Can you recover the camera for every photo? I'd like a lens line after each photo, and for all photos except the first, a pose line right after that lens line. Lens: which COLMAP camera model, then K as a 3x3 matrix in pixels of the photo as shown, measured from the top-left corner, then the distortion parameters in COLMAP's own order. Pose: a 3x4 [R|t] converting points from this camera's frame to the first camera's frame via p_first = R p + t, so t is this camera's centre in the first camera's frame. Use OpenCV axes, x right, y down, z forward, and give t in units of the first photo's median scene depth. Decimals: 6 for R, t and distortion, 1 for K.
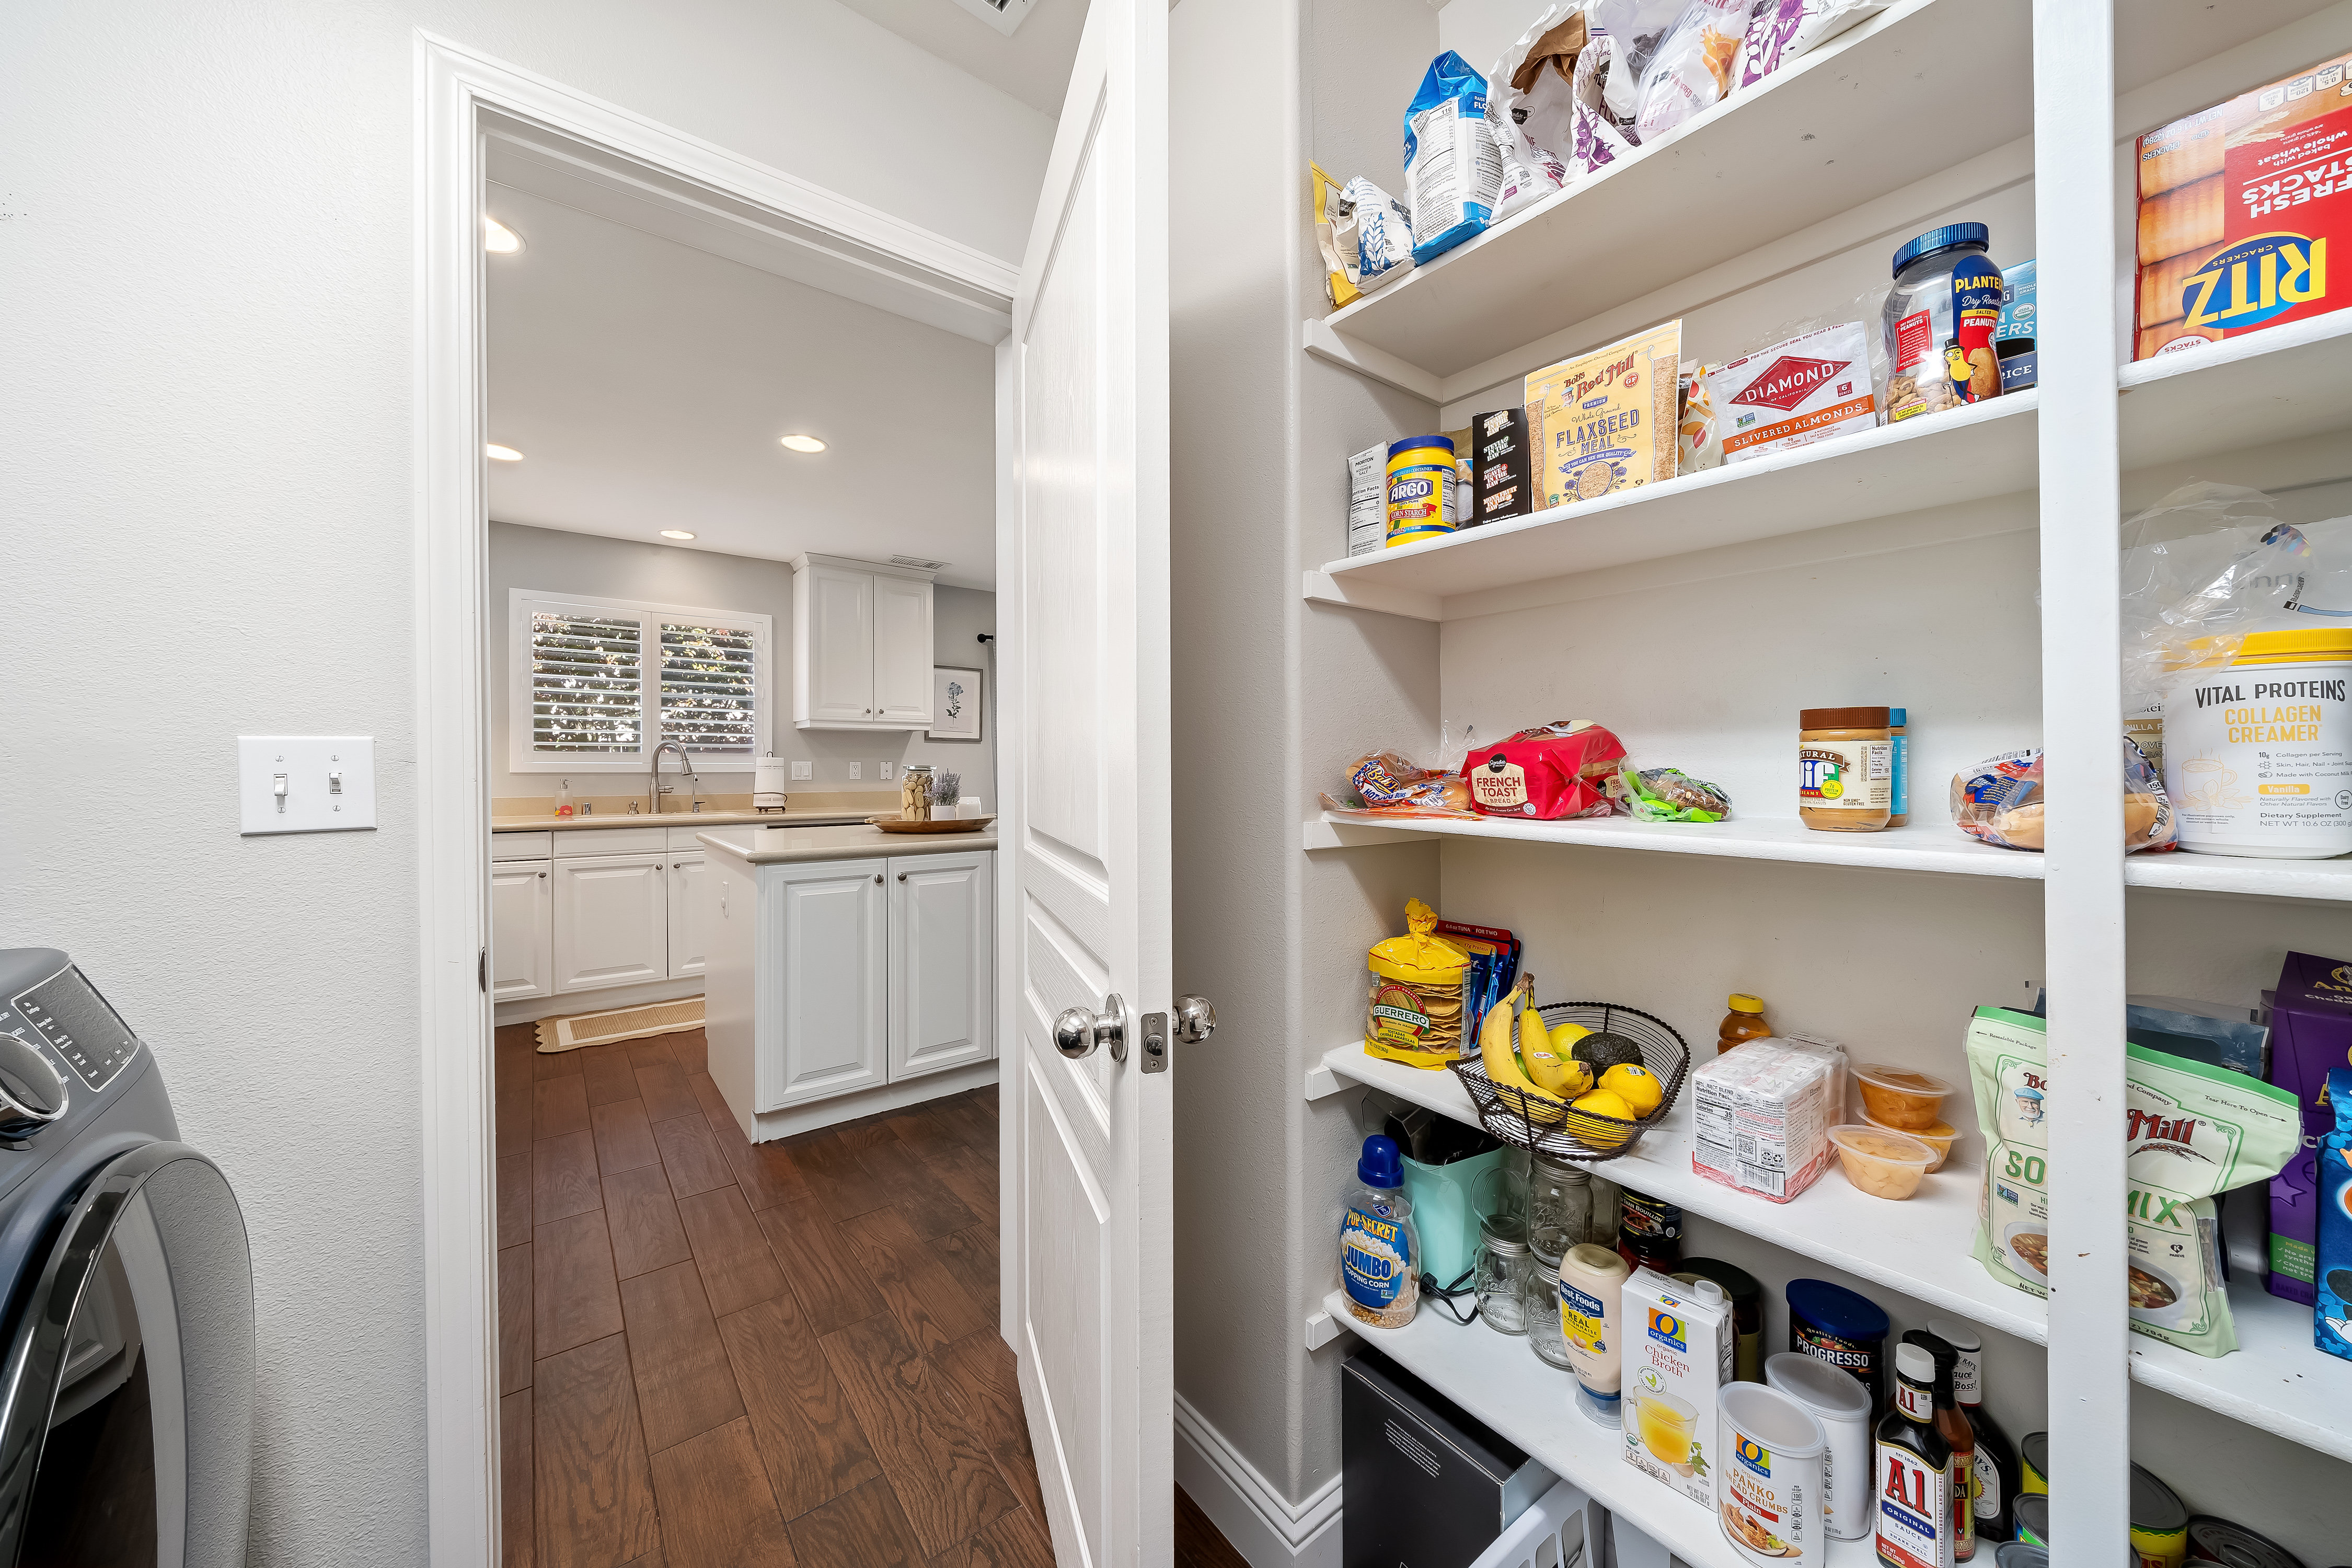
lens RADIAL K [[857.0, 0, 1173.7], [0, 857.0, 758.0], [0, 0, 1]] dist [-0.000417, -0.000048]
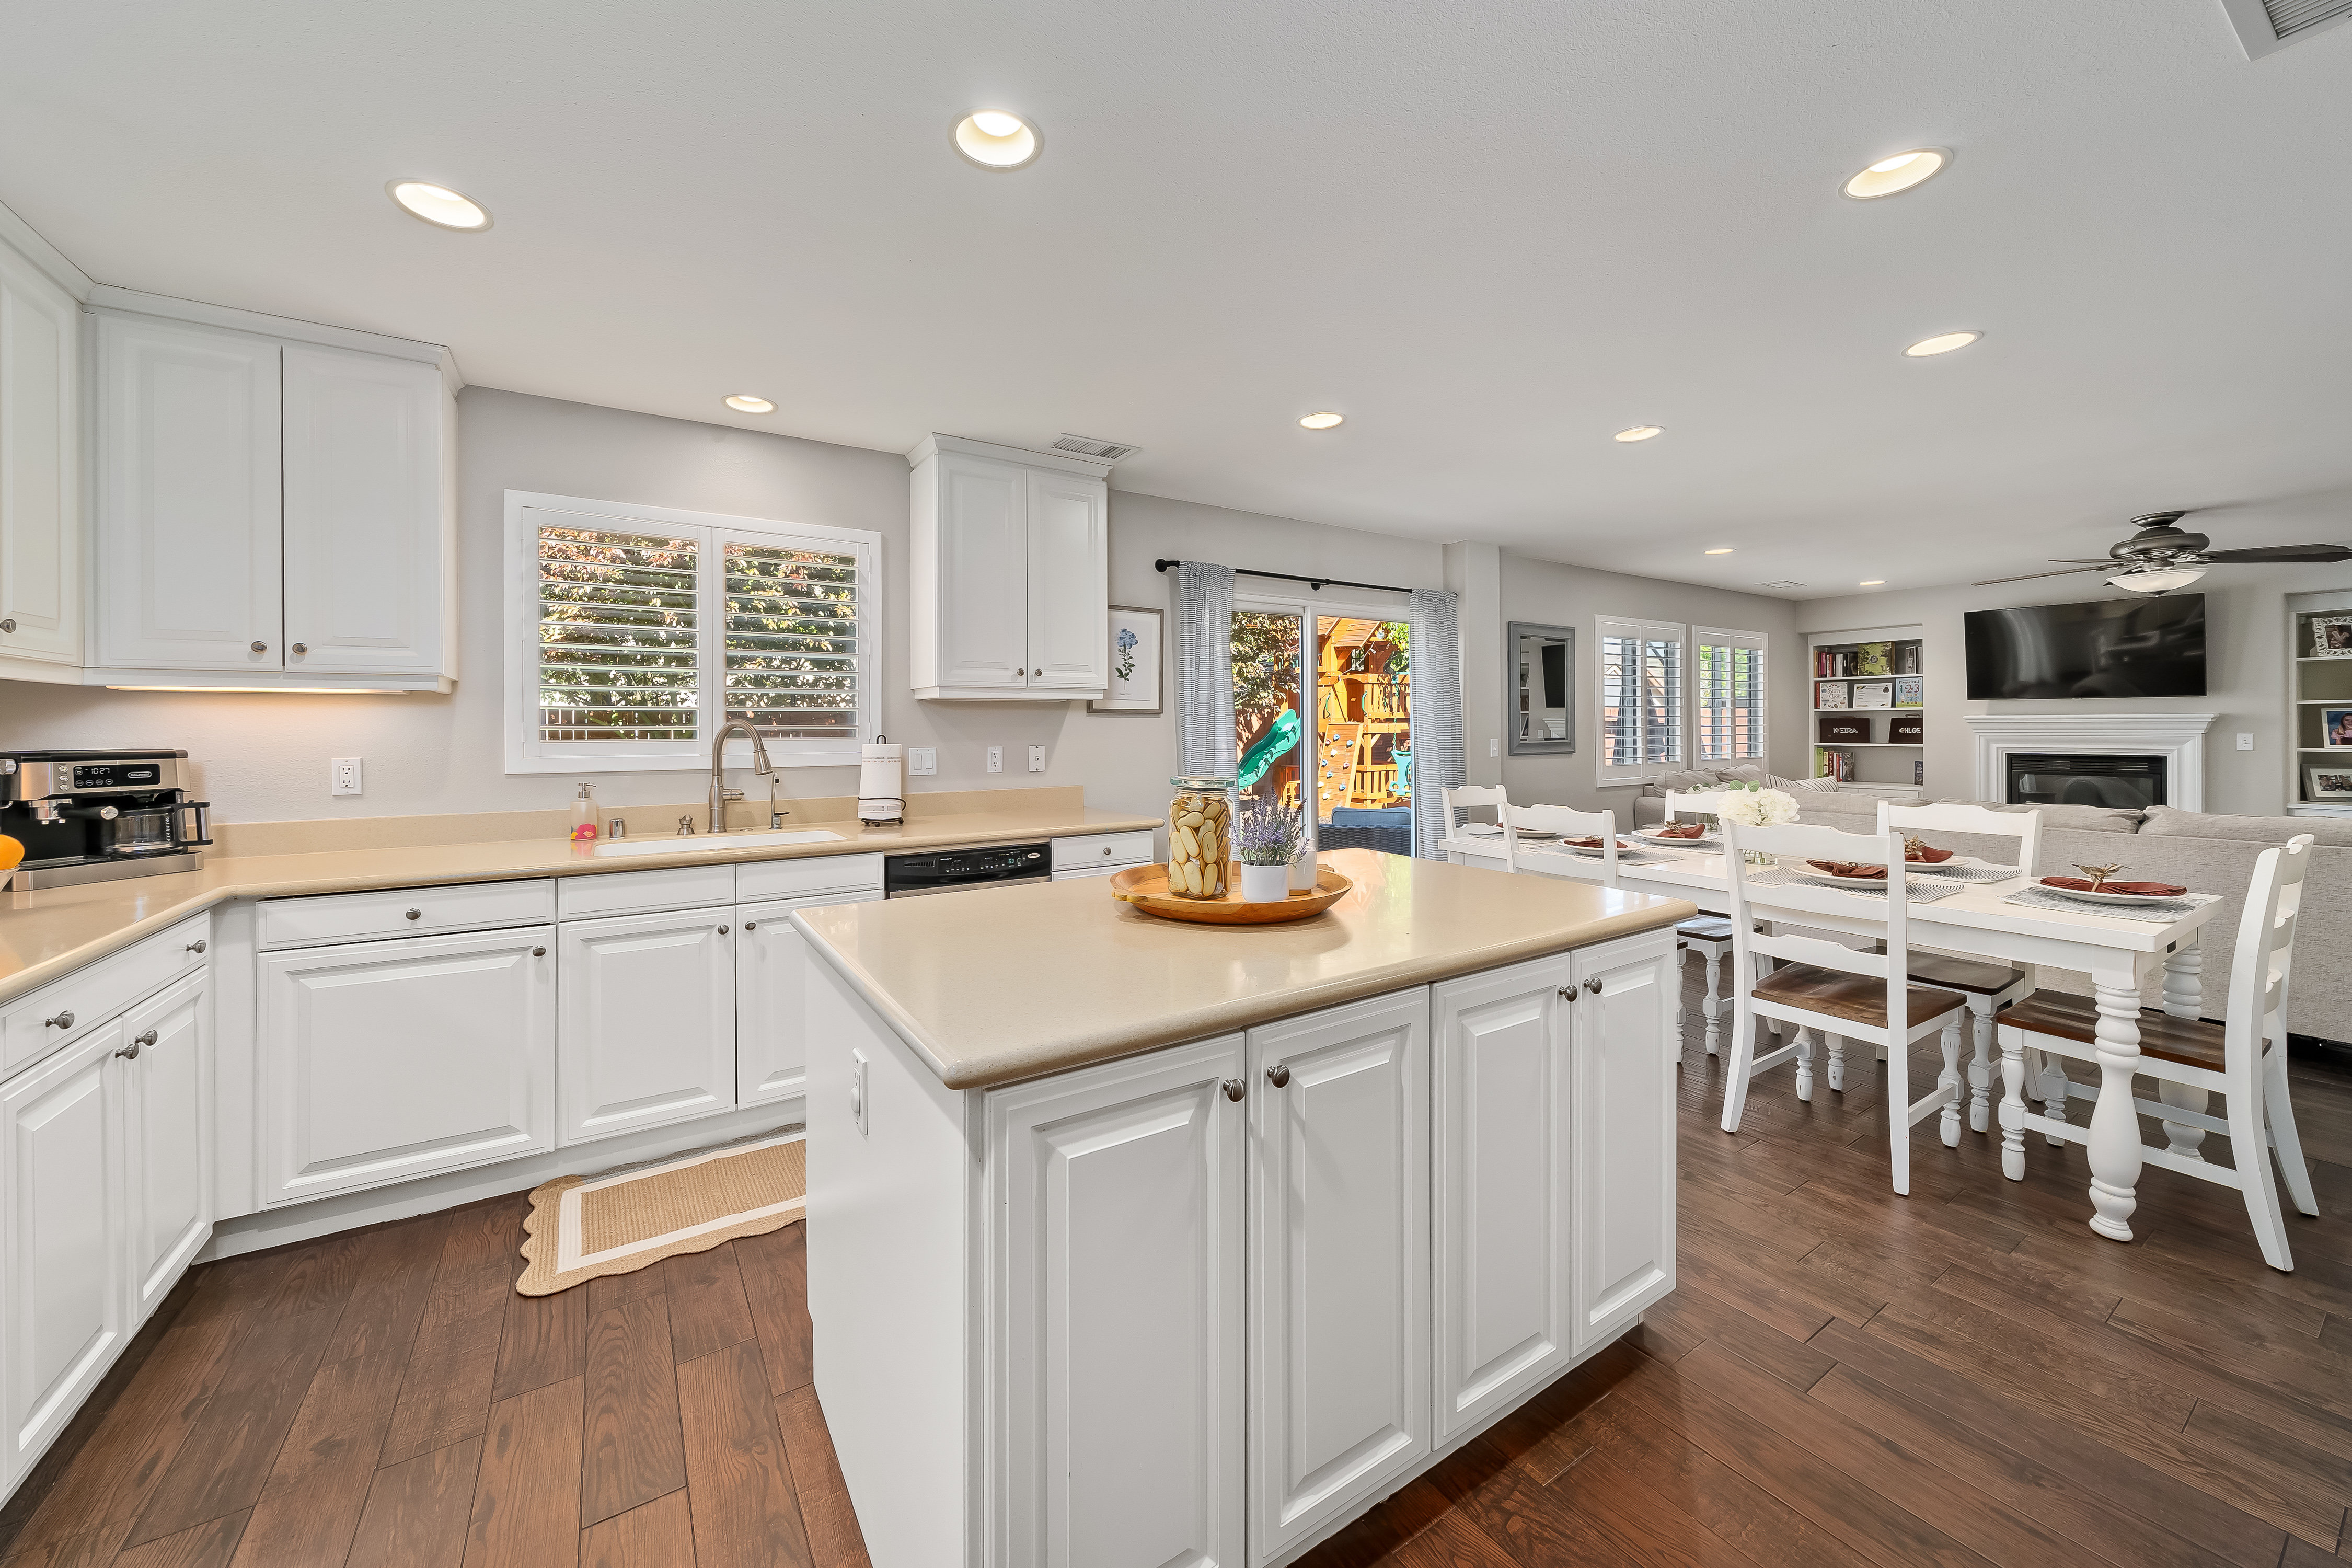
lens RADIAL K [[877.9, 0, 1141.6], [0, 877.9, 715.5], [0, 0, 1]] dist [0.001082, 0.000142]
pose [[0.995038, -0.007802, -0.099192, -0.202476], [0.007794, 0.999970, -0.000459, -0.020856], [0.099193, -0.000316, 0.995068, 0.342569]]
